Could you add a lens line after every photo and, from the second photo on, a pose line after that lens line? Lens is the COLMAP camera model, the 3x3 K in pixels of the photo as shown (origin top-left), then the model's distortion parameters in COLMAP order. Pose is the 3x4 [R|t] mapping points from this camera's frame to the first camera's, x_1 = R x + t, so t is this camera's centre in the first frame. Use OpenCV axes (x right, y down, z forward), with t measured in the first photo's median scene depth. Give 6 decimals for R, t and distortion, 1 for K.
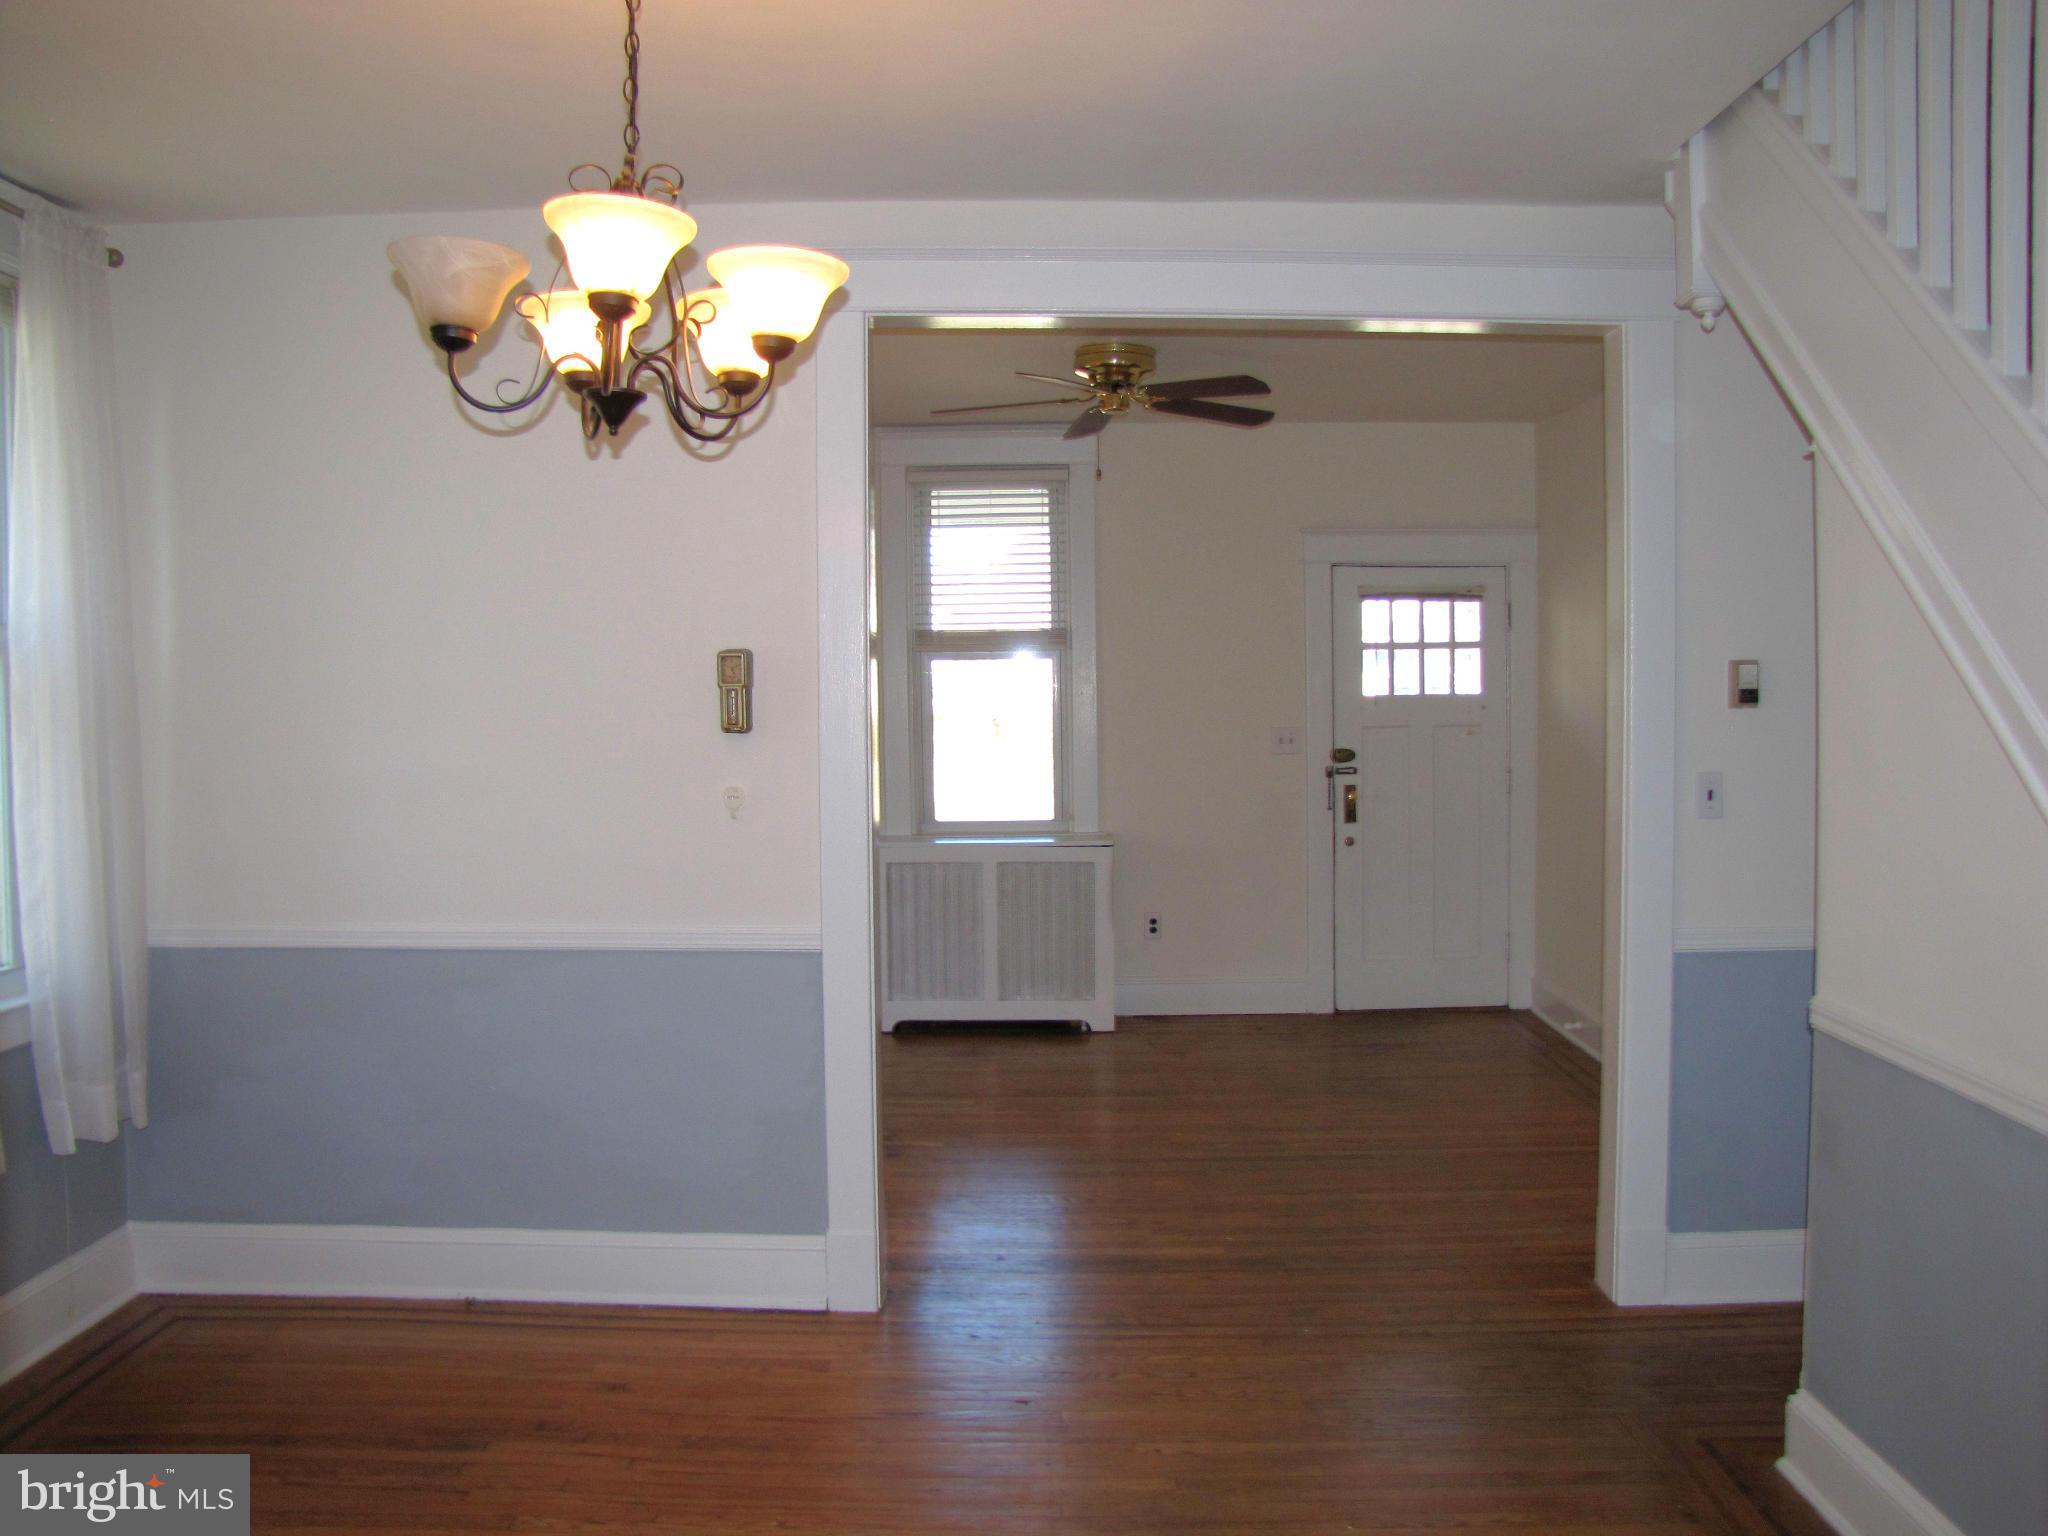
lens RADIAL K [[1716.0, 0, 1020.5], [0, 1716.0, 765.2], [0, 0, 1]] dist [-0.175048, 0.144325]
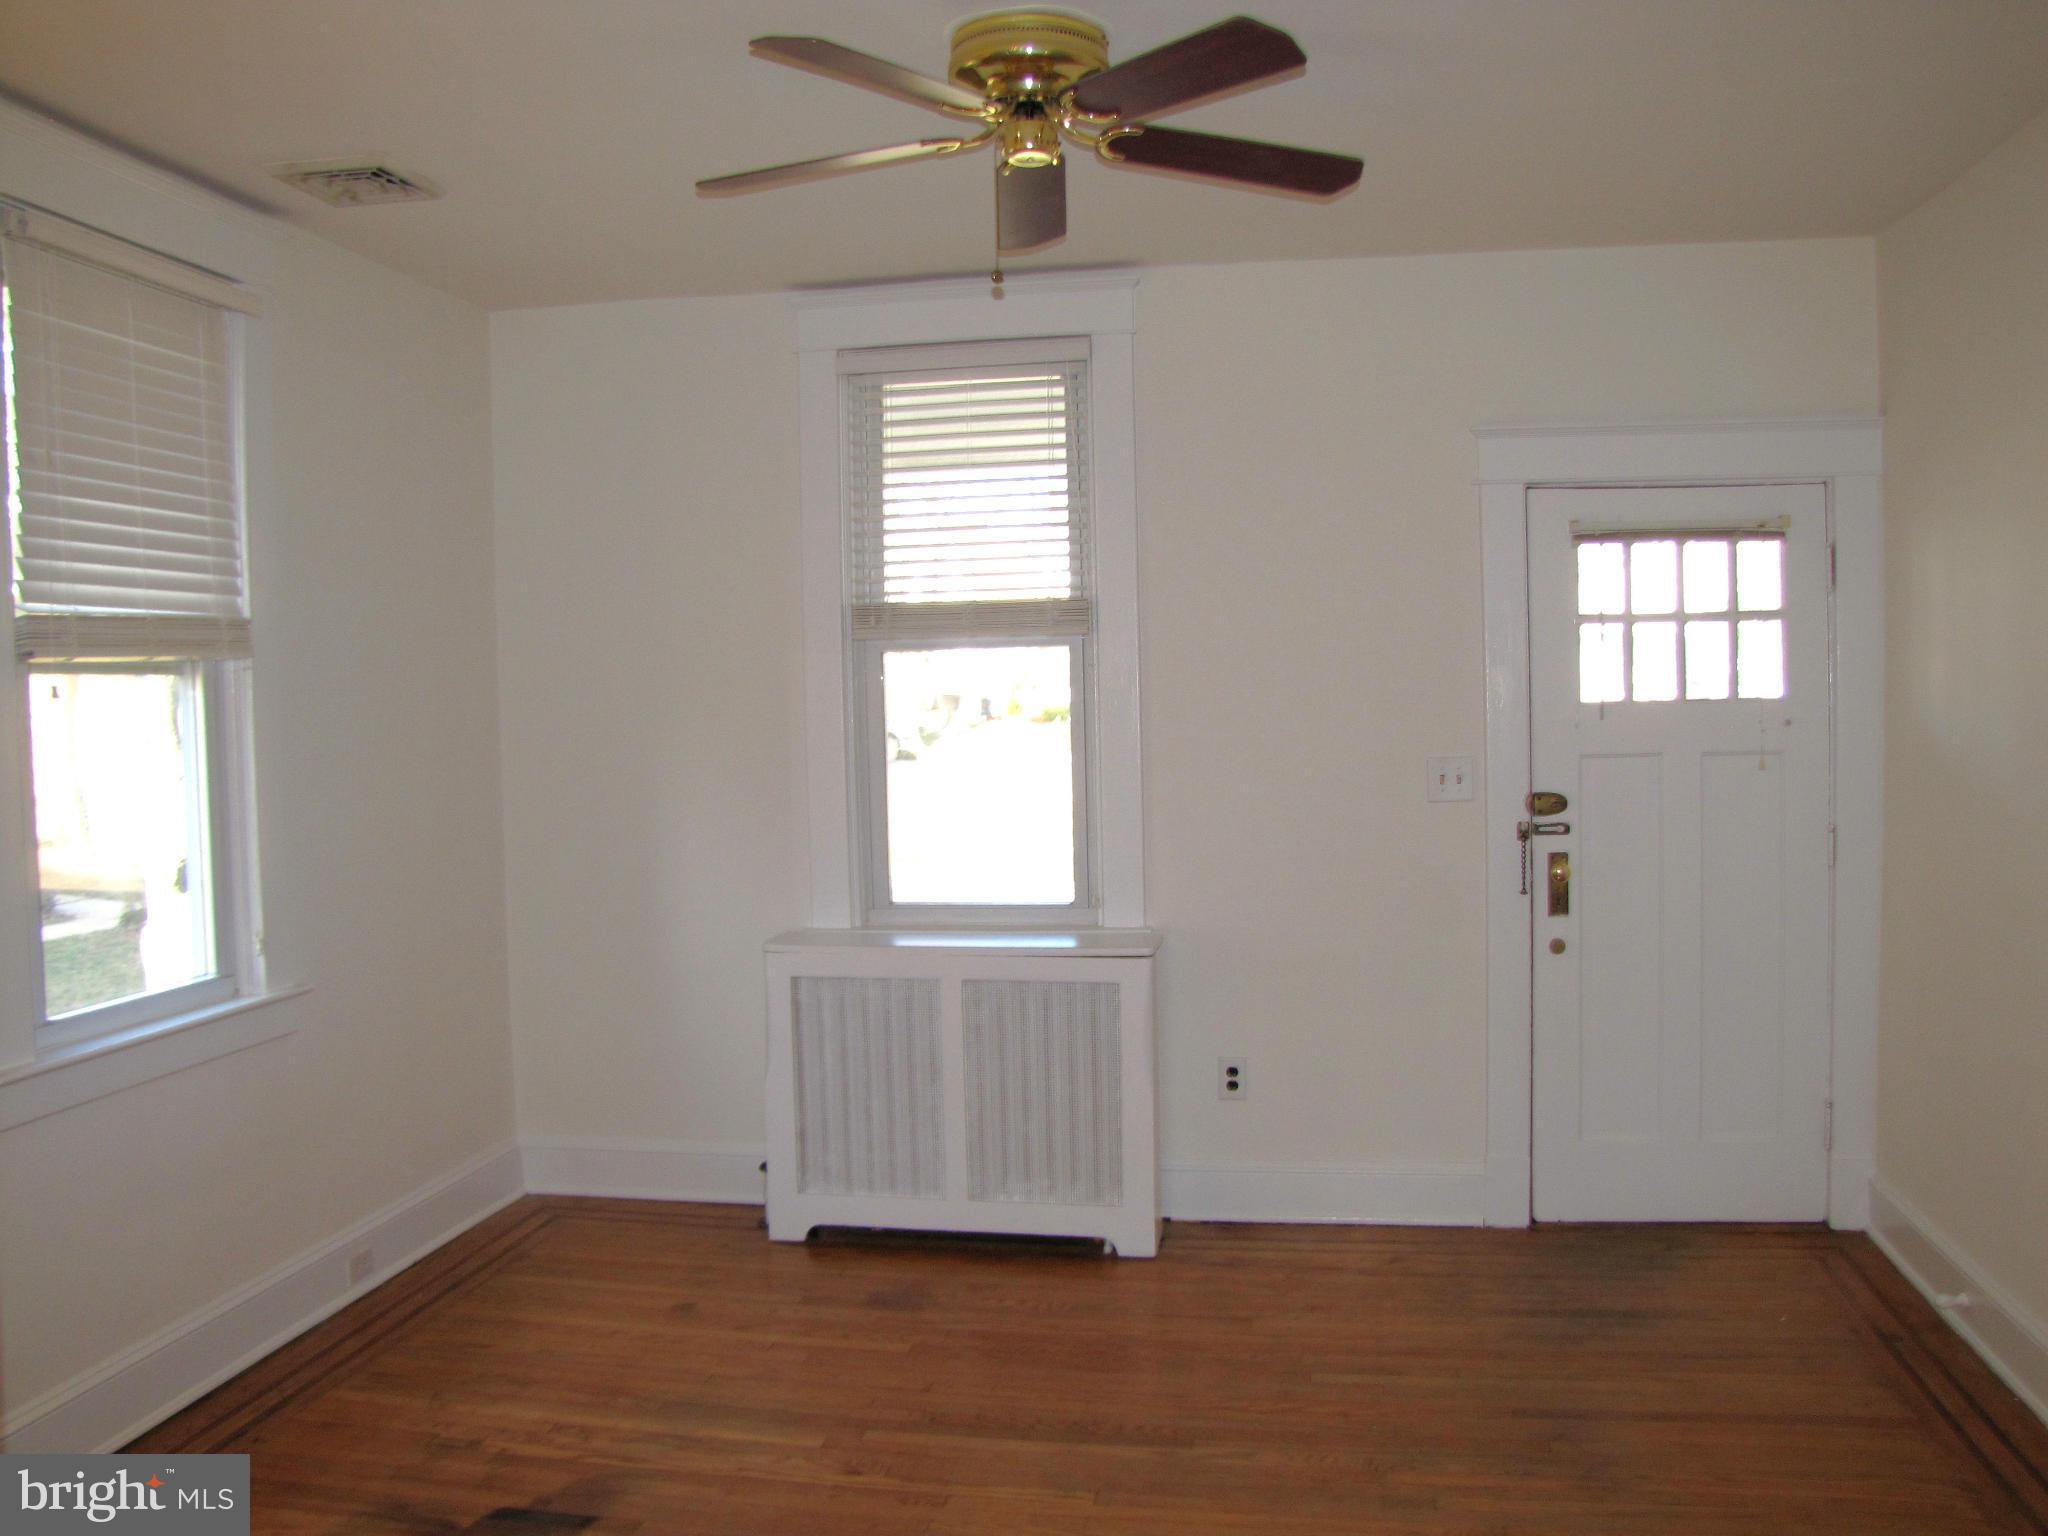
lens RADIAL K [[1716.0, 0, 1044.1], [0, 1716.0, 762.8], [0, 0, 1]] dist [-0.175048, 0.144325]
pose [[0.990057, -0.001965, -0.140654, 0.098338], [0.002601, 0.999987, 0.004339, -0.022910], [0.140643, -0.004662, 0.990049, 0.388802]]
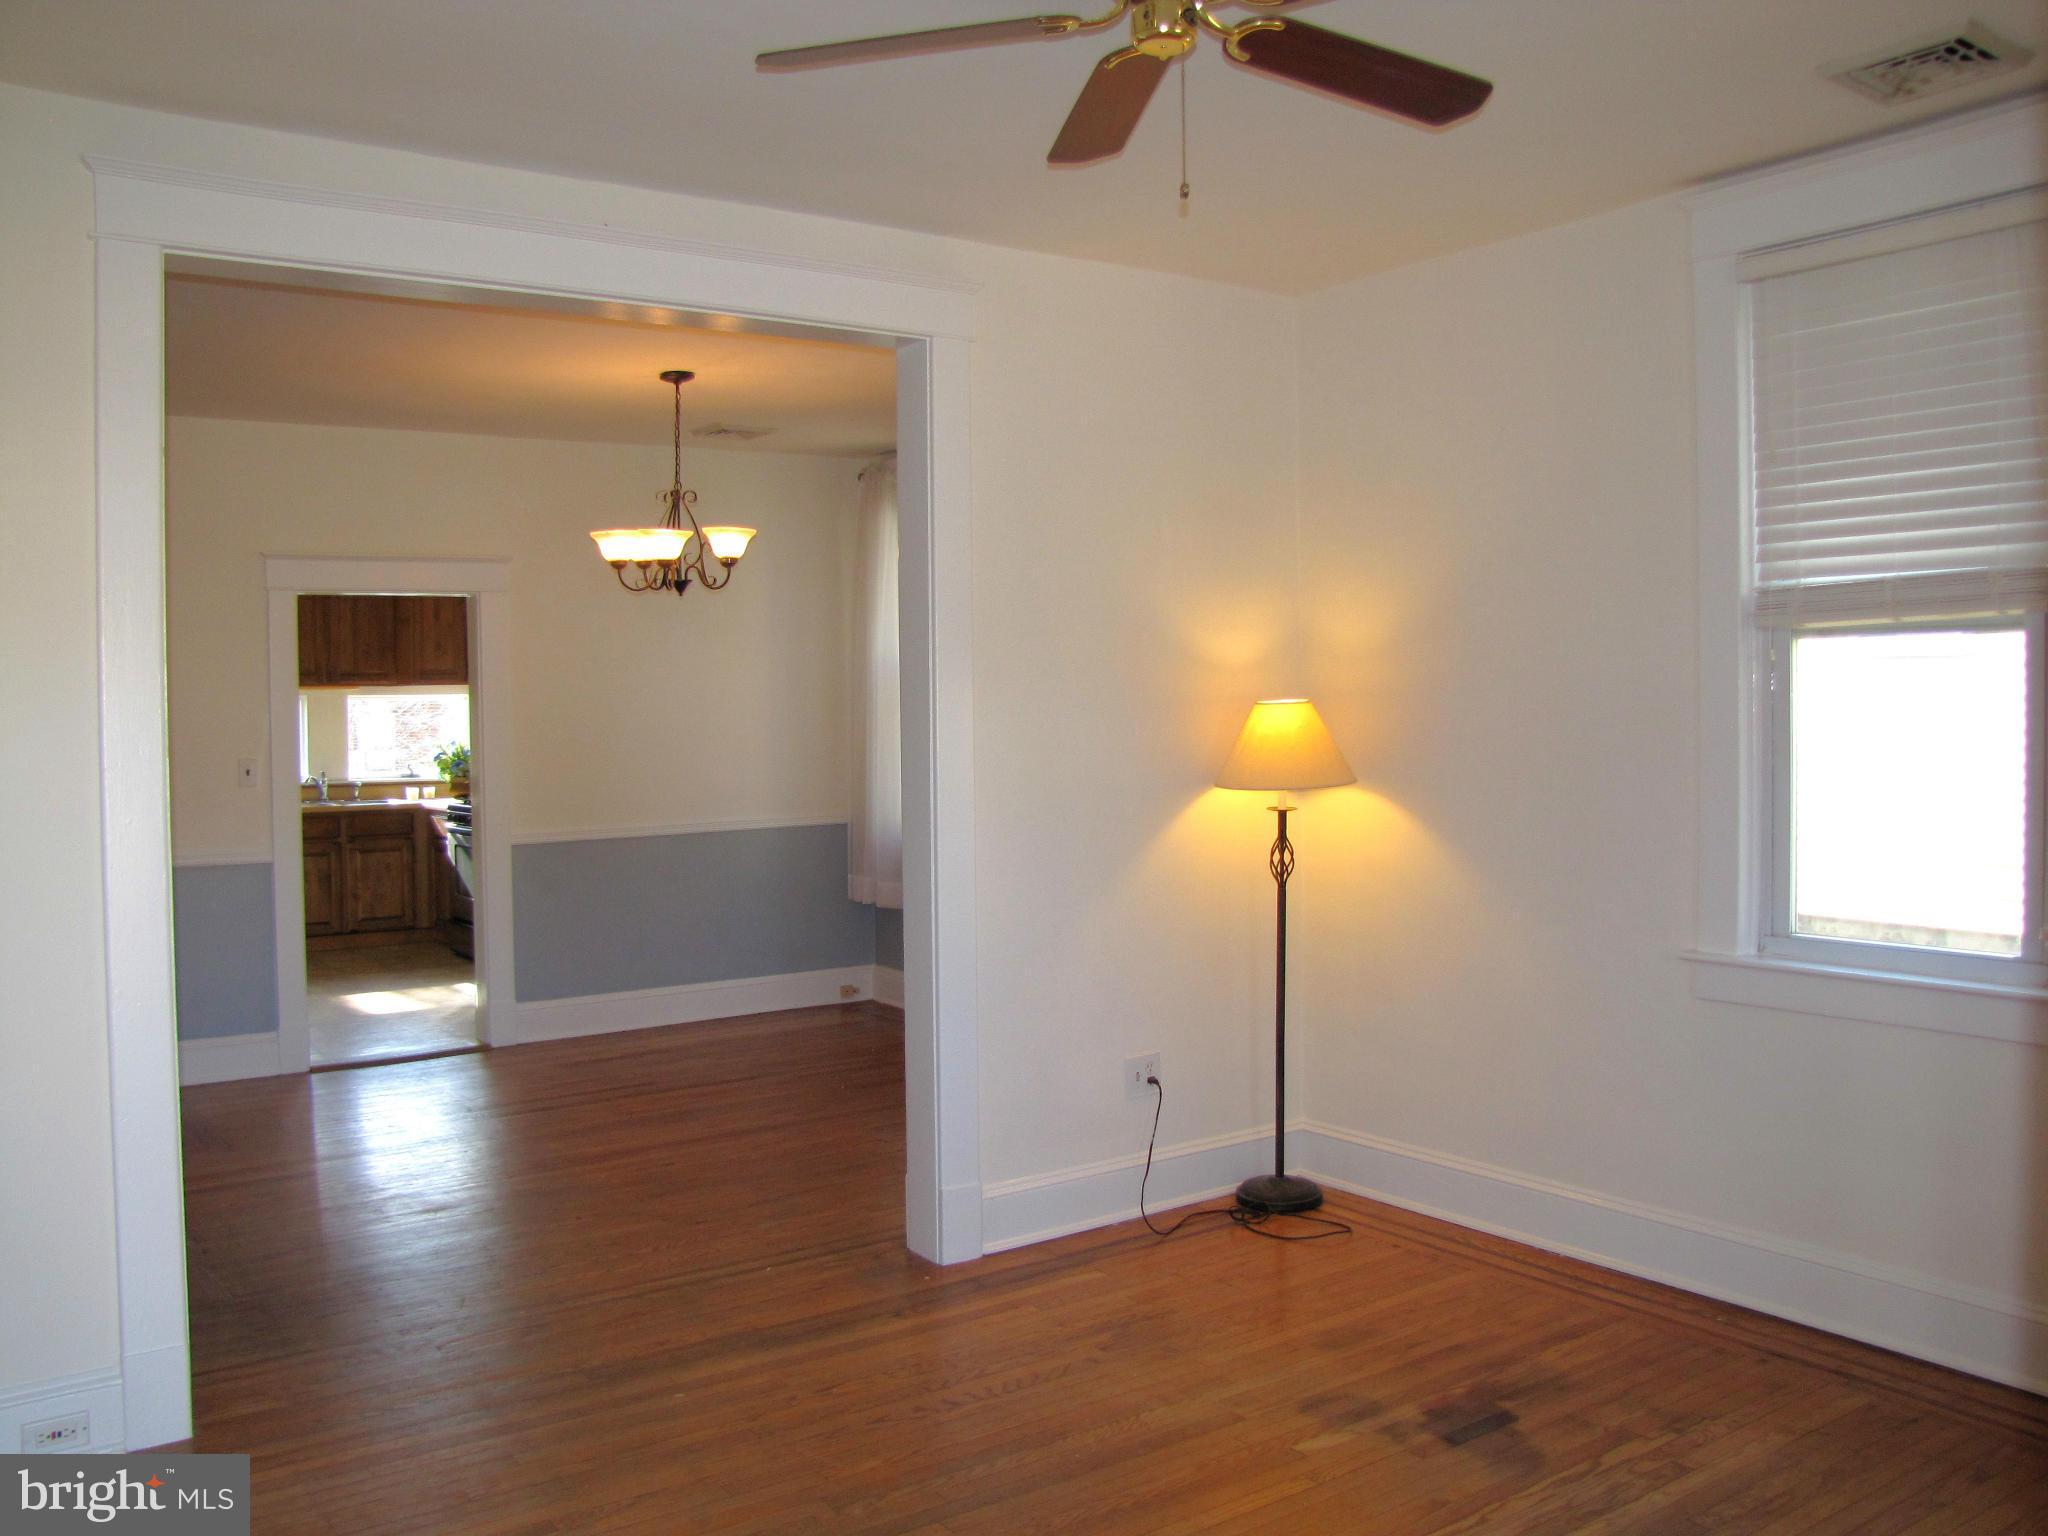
lens RADIAL K [[1716.0, 0, 1030.5], [0, 1716.0, 753.5], [0, 0, 1]] dist [-0.175048, 0.144325]
pose [[-0.800681, 0.033305, -0.598164, 0.269379], [-0.009654, 0.997607, 0.068467, -0.042106], [0.599013, 0.060595, -0.798444, 1.038352]]
